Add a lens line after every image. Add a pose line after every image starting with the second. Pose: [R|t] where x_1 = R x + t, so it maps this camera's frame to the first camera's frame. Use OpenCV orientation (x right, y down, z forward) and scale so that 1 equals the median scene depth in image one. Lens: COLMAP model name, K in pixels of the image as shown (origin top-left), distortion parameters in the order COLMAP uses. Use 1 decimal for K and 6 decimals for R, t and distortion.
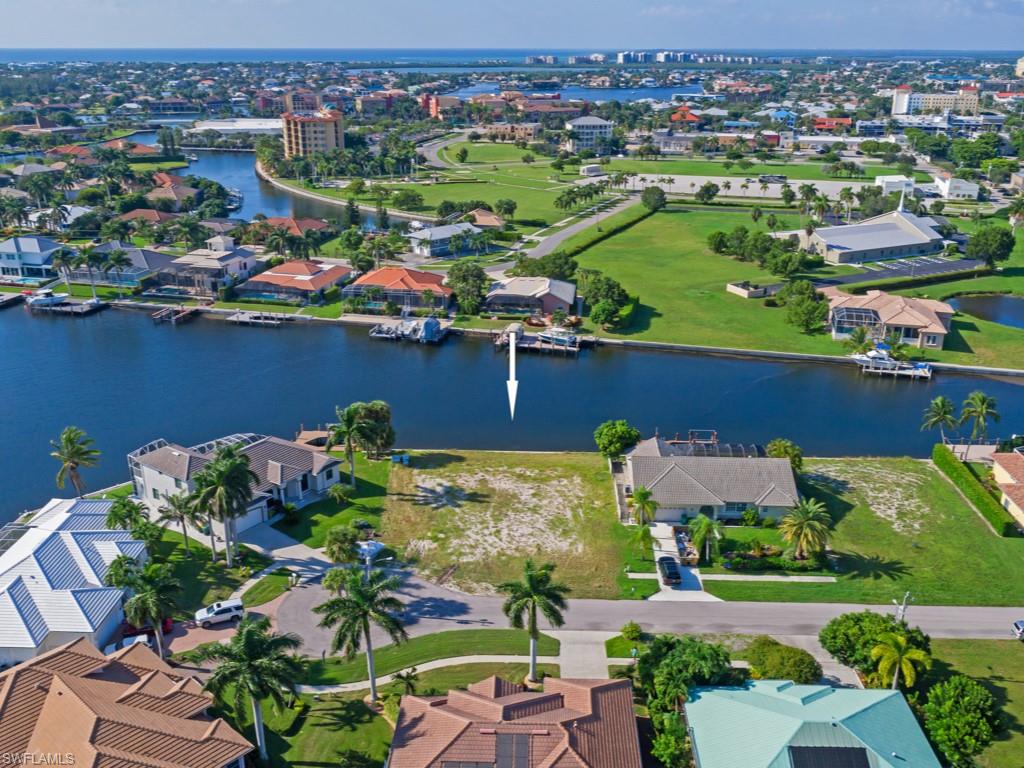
lens RADIAL K [[918.6, 0, 514.5], [0, 918.6, 382.0], [0, 0, 1]] dist [-0.010207, 0.007766]
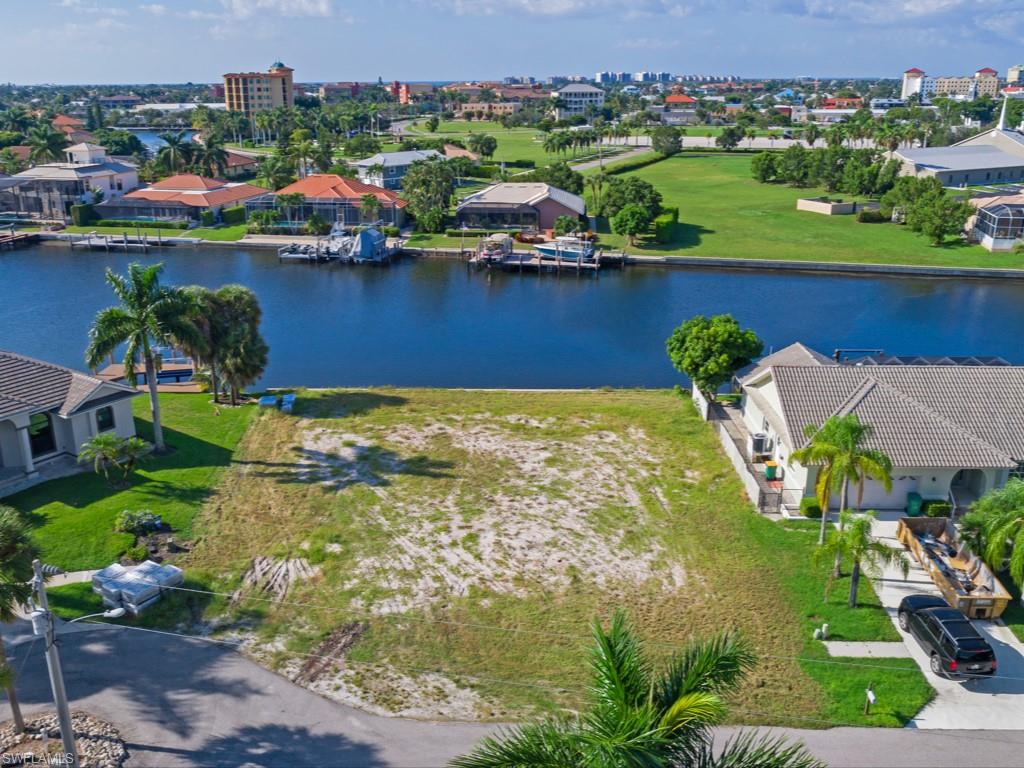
lens RADIAL K [[928.5, 0, 493.8], [0, 928.5, 355.8], [0, 0, 1]] dist [-0.007091, 0.002207]
pose [[0.999955, -0.009408, 0.000733, -0.004695], [0.009436, 0.998124, -0.060493, 0.065434], [-0.000162, 0.060497, 0.998168, 0.354324]]
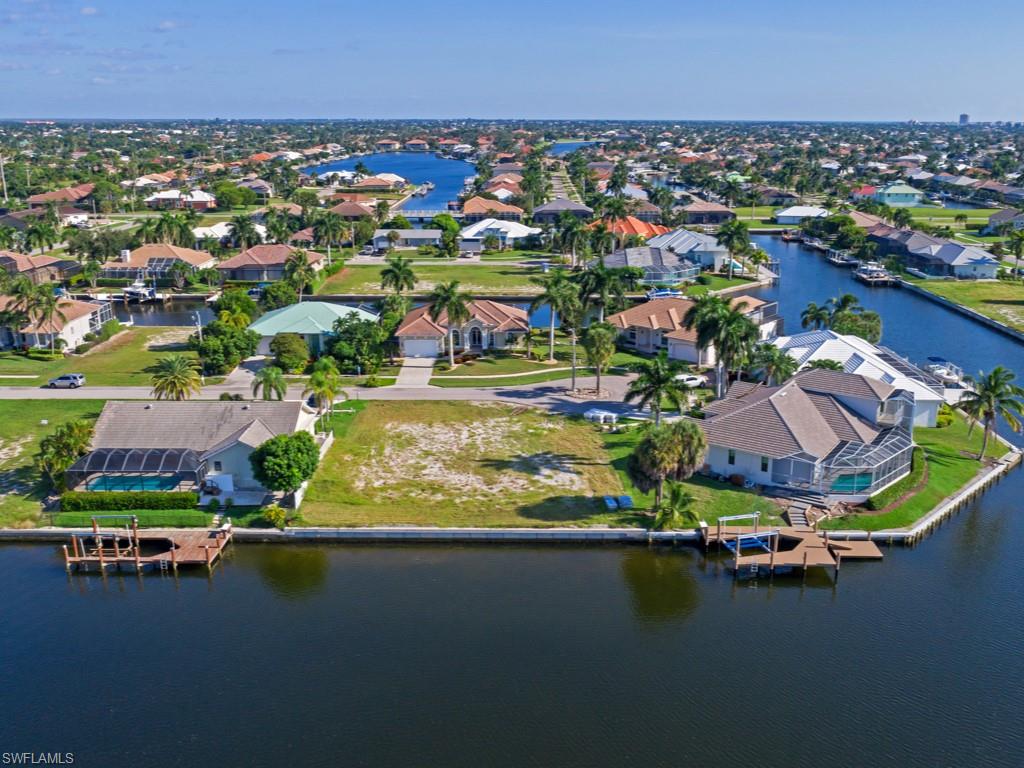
lens RADIAL K [[929.2, 0, 539.9], [0, 929.2, 380.4], [0, 0, 1]] dist [-0.005545, -0.007856]
pose [[-0.999290, 0.002778, -0.037575, -0.031804], [-0.019959, 0.806820, 0.590460, -0.269463], [0.031957, 0.590791, -0.806192, 1.064561]]
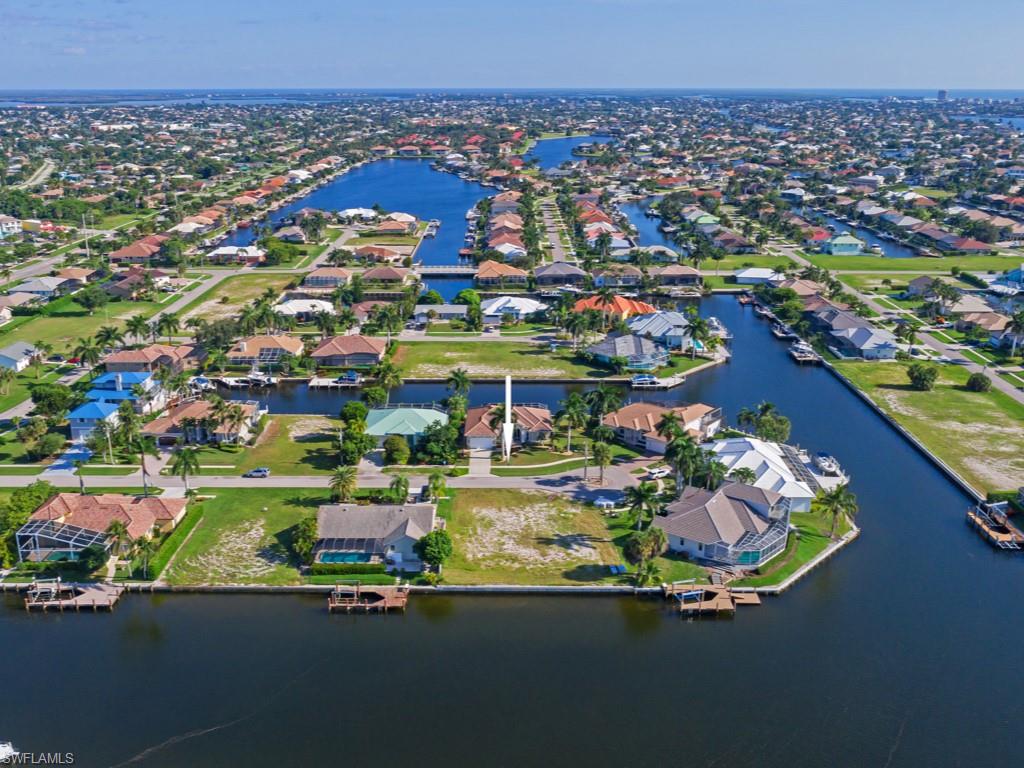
lens RADIAL K [[934.1, 0, 512.0], [0, 934.1, 384.0], [0, 0, 1]] dist [-0.010489, -0.000843]
pose [[-0.999460, 0.003281, -0.032692, 0.035329], [-0.017720, 0.784058, 0.620434, -0.603990], [0.027668, 0.620679, -0.783577, 1.283617]]
